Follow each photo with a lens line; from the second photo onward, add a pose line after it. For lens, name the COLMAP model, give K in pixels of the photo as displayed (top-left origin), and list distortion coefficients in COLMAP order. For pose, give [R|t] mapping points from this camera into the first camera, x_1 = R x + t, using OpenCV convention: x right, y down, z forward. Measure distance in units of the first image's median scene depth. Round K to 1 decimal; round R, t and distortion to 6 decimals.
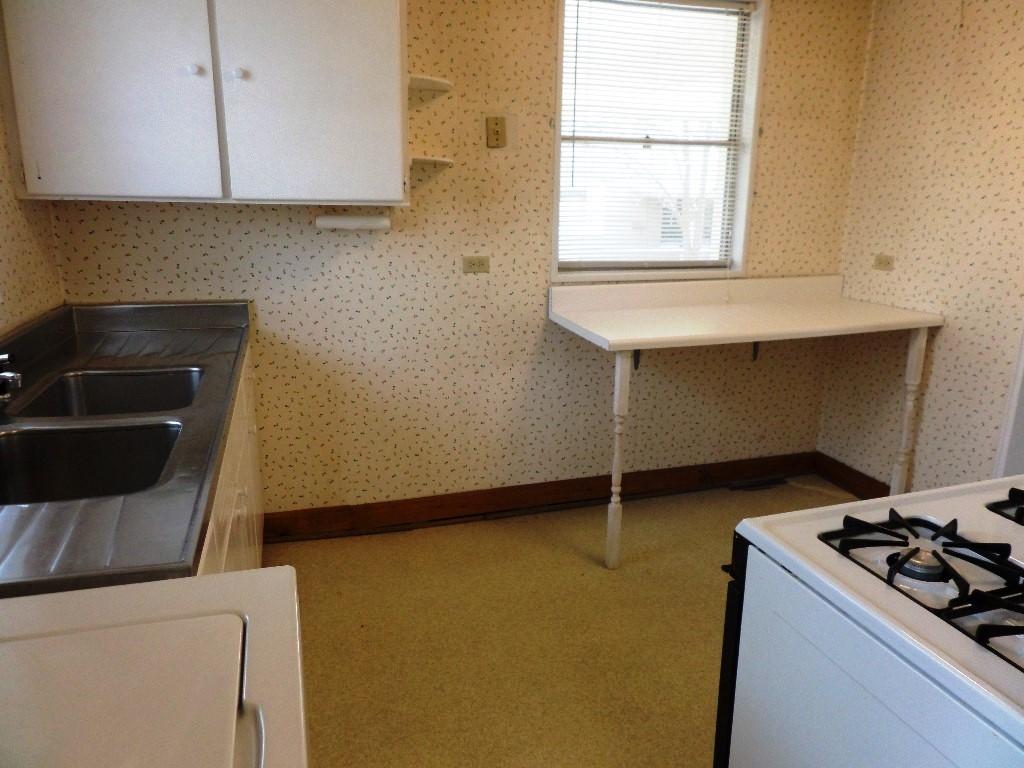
lens RADIAL K [[729.4, 0, 513.8], [0, 729.4, 378.8], [0, 0, 1]] dist [0.001560, -0.001229]
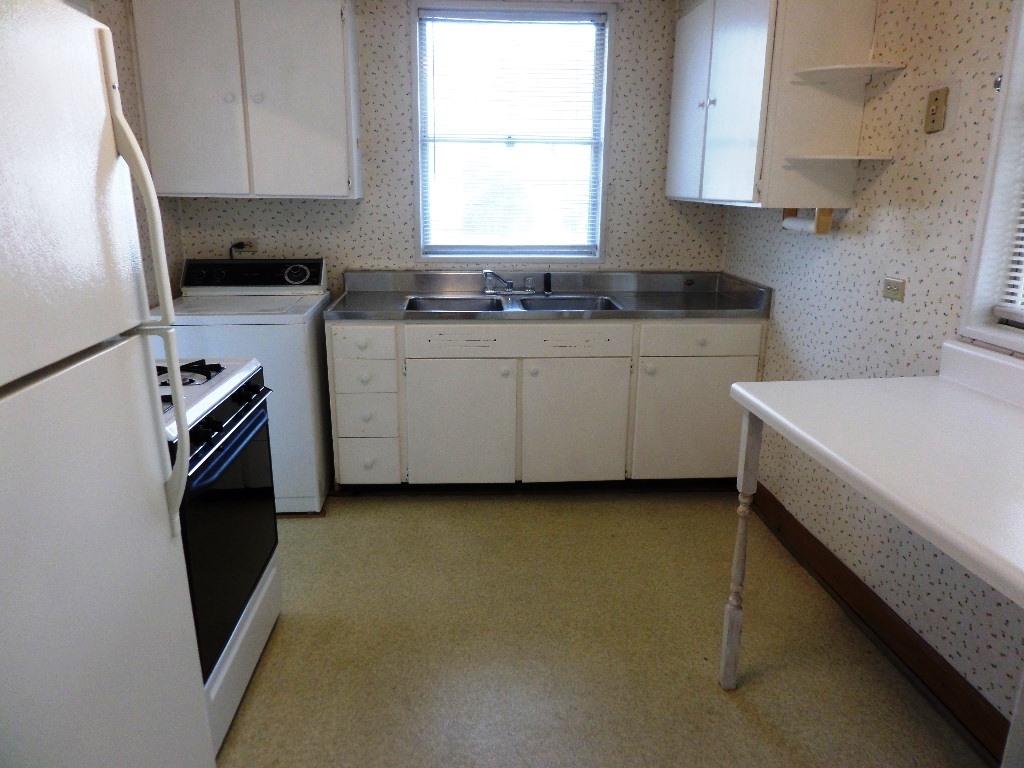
lens RADIAL K [[729.4, 0, 513.9], [0, 729.4, 389.2], [0, 0, 1]] dist [0.001560, -0.001229]
pose [[-0.226347, 0.245678, -0.942555, 0.808974], [-0.253964, 0.919313, 0.300607, -0.193024], [0.940356, 0.307417, -0.145690, 0.785948]]
